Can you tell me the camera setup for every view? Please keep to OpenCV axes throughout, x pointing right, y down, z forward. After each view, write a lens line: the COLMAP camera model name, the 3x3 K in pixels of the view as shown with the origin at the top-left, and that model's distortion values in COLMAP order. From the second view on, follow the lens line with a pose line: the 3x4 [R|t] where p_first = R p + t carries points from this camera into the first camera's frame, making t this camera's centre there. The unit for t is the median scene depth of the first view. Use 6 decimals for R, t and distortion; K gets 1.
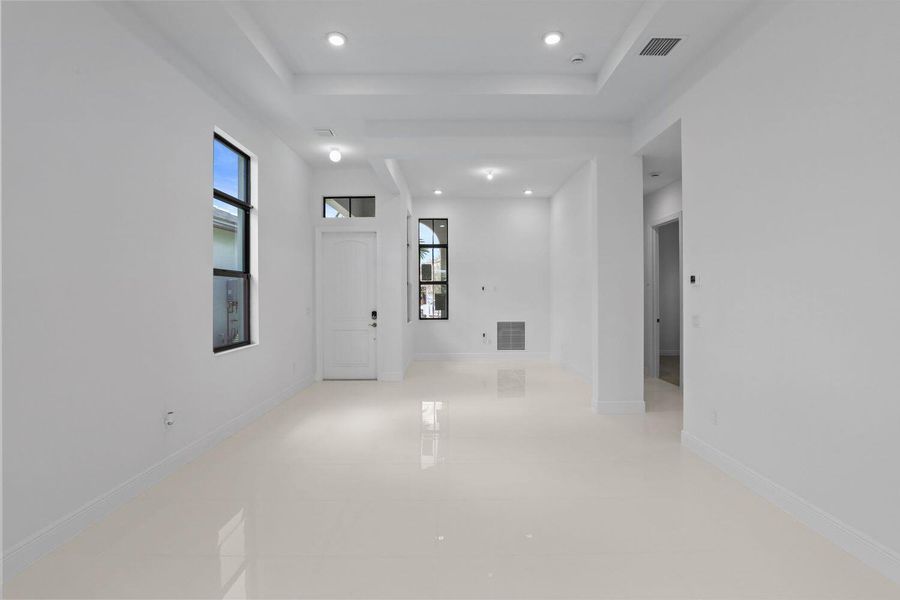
lens RADIAL K [[477.6, 0, 450.0], [0, 477.6, 300.0], [0, 0, 1]] dist [-0.016672, -0.000298]
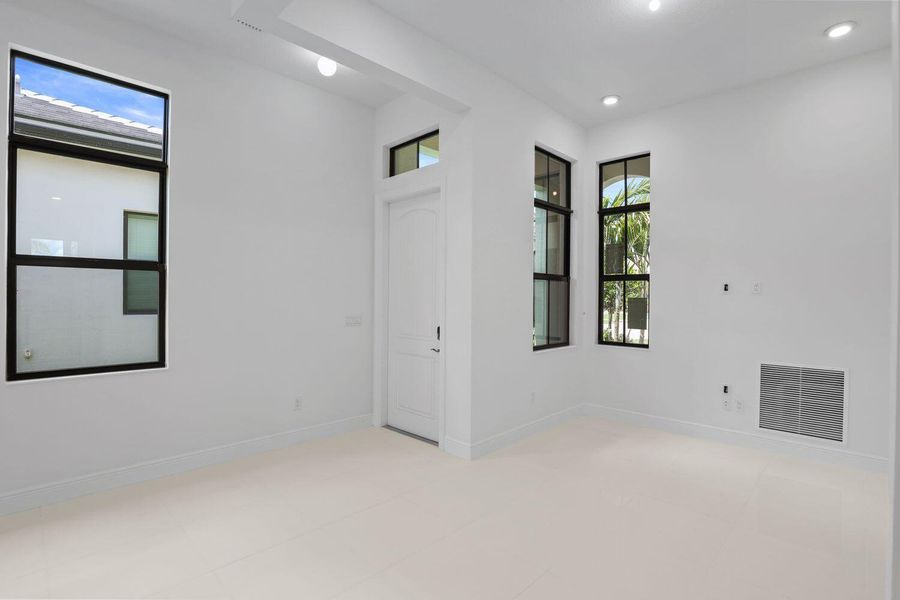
lens RADIAL K [[428.6, 0, 450.0], [0, 428.6, 300.0], [0, 0, 1]] dist [-0.018781, -0.000352]
pose [[0.696995, 0.015108, -0.716917, 0.177857], [-0.018876, 0.999818, 0.002719, -0.008465], [0.716827, 0.011637, 0.697154, 0.524147]]
